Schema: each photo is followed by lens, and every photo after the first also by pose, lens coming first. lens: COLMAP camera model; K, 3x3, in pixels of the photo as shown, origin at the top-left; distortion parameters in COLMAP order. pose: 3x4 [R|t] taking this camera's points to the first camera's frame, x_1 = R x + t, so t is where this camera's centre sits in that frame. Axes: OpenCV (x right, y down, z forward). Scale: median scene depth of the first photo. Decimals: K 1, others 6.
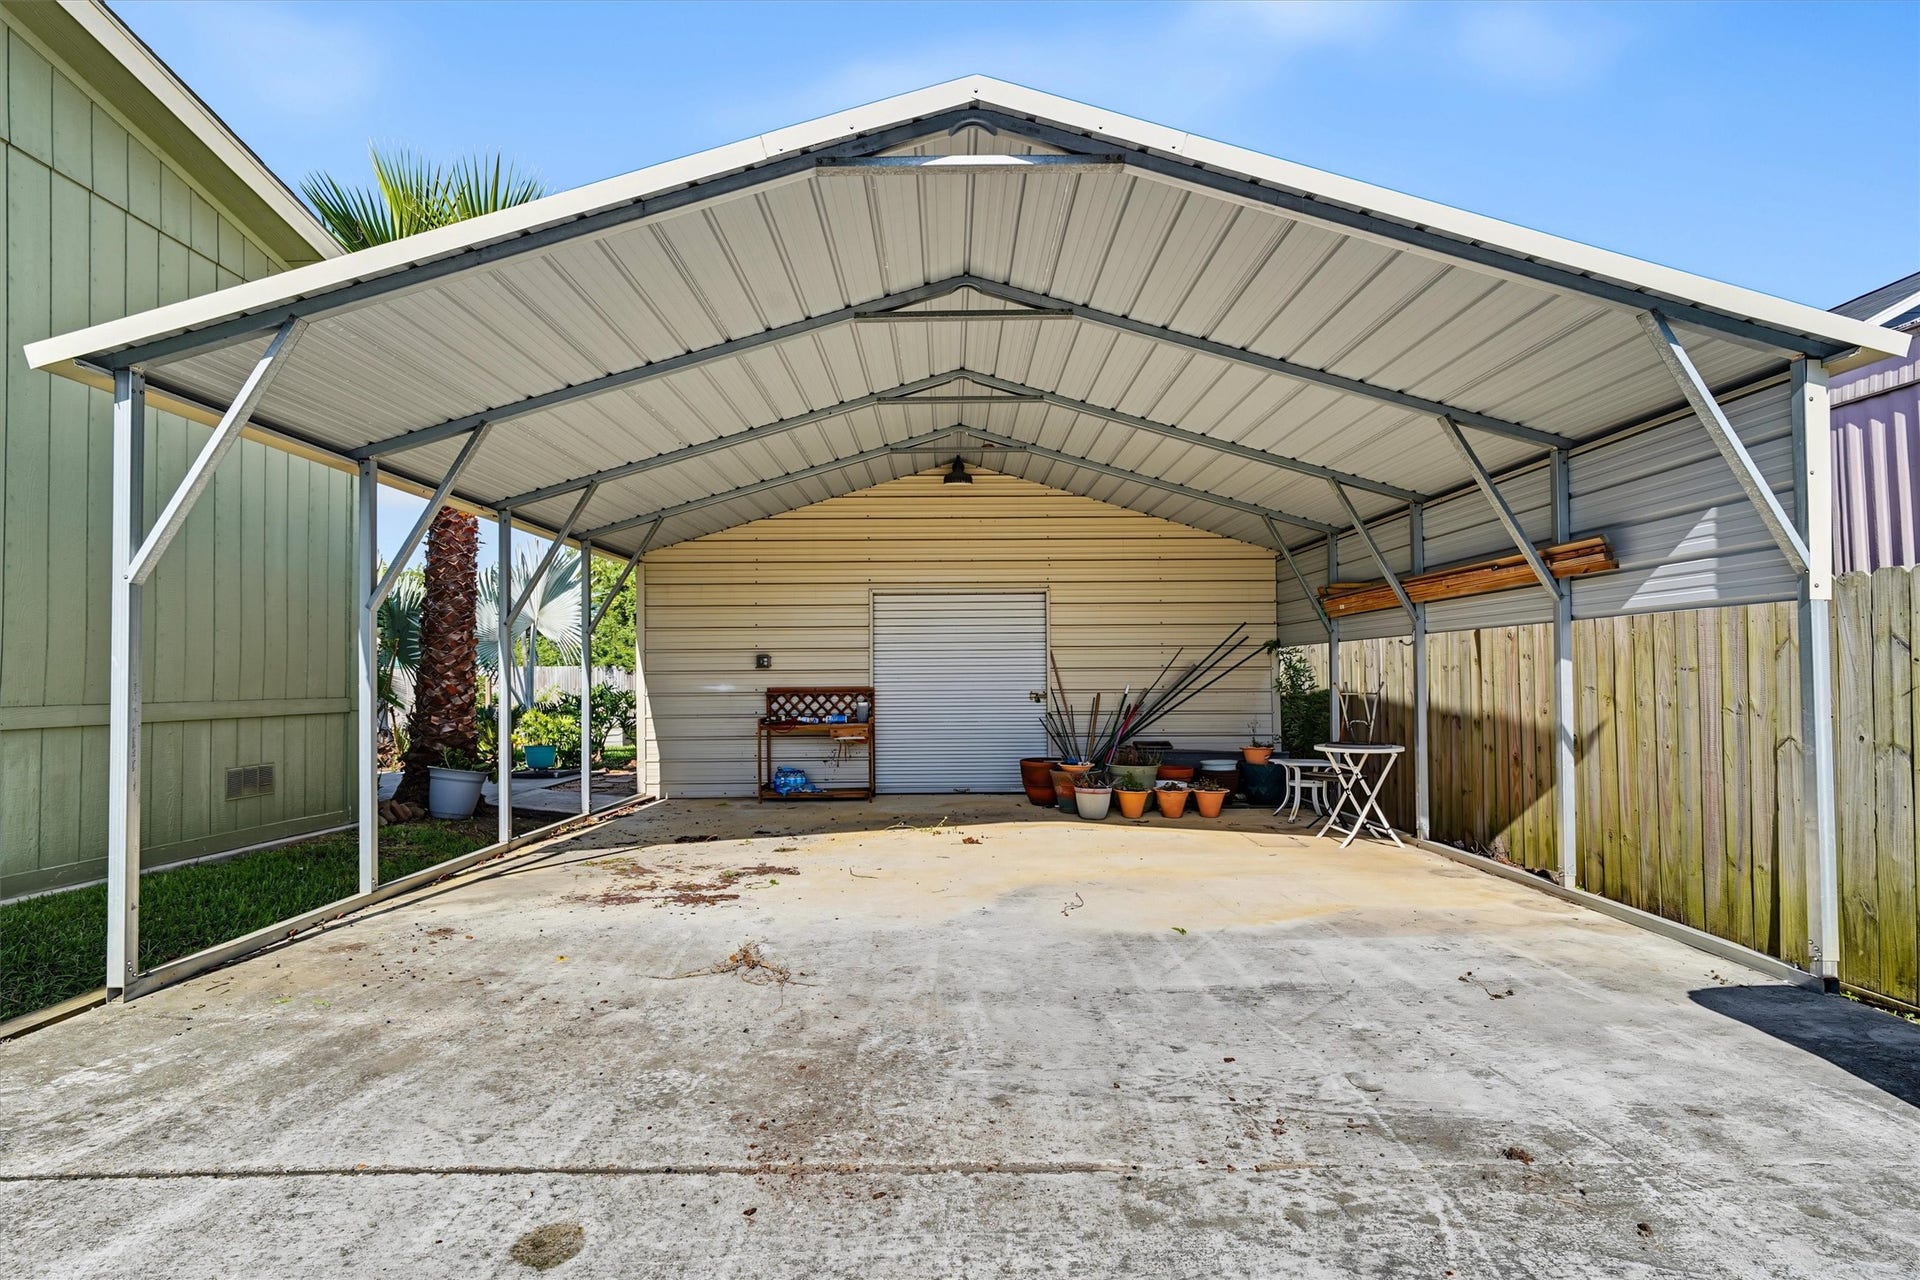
lens RADIAL K [[922.7, 0, 954.3], [0, 922.7, 652.3], [0, 0, 1]] dist [-0.010613, 0.007317]
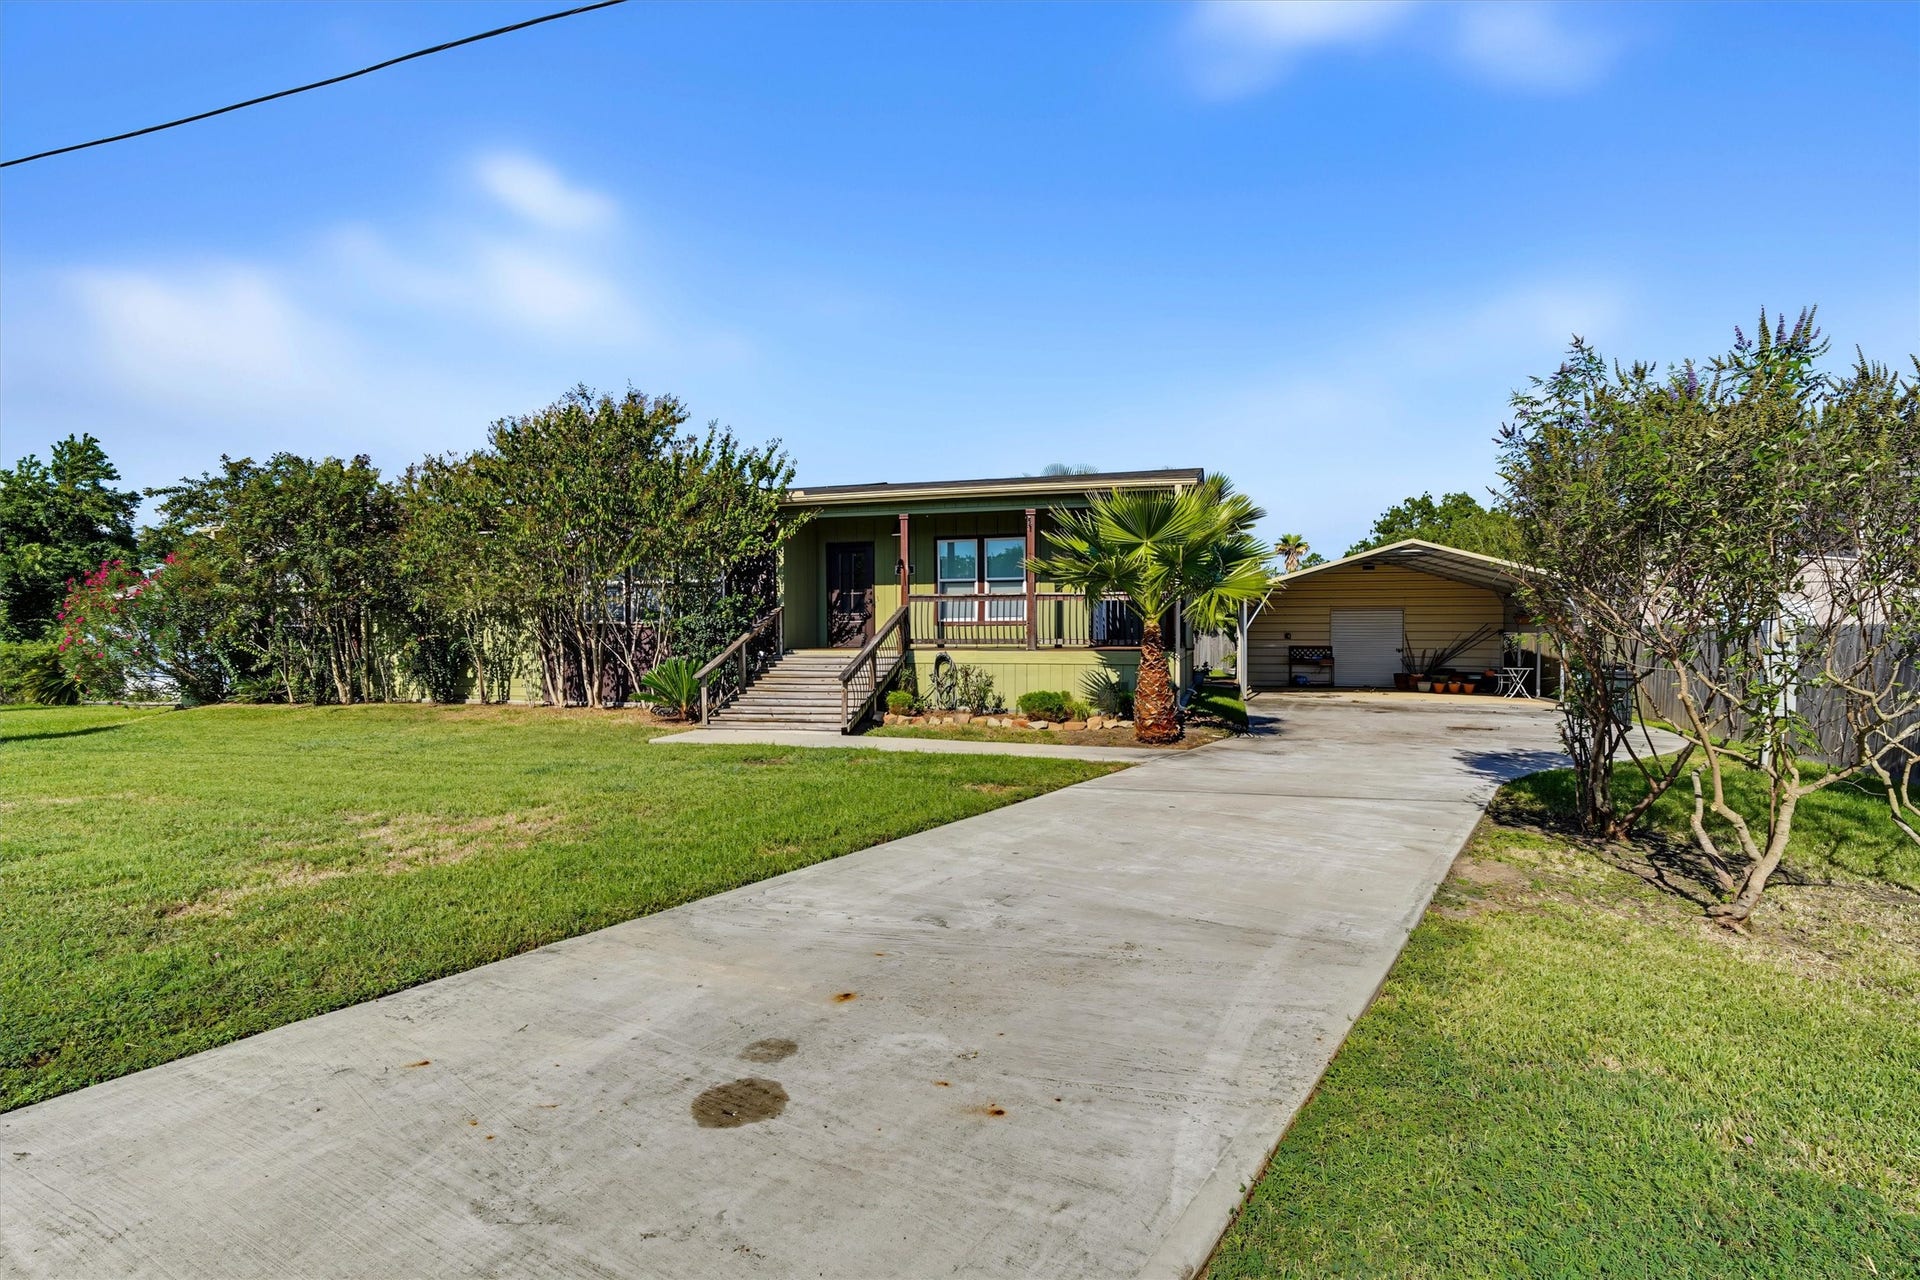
lens RADIAL K [[922.7, 0, 966.4], [0, 922.7, 642.1], [0, 0, 1]] dist [-0.010613, 0.007317]
pose [[0.959561, 0.010566, -0.281304, -0.354427], [0.001285, 0.999121, 0.041911, -0.086924], [0.281499, -0.040578, 0.958703, -1.848875]]
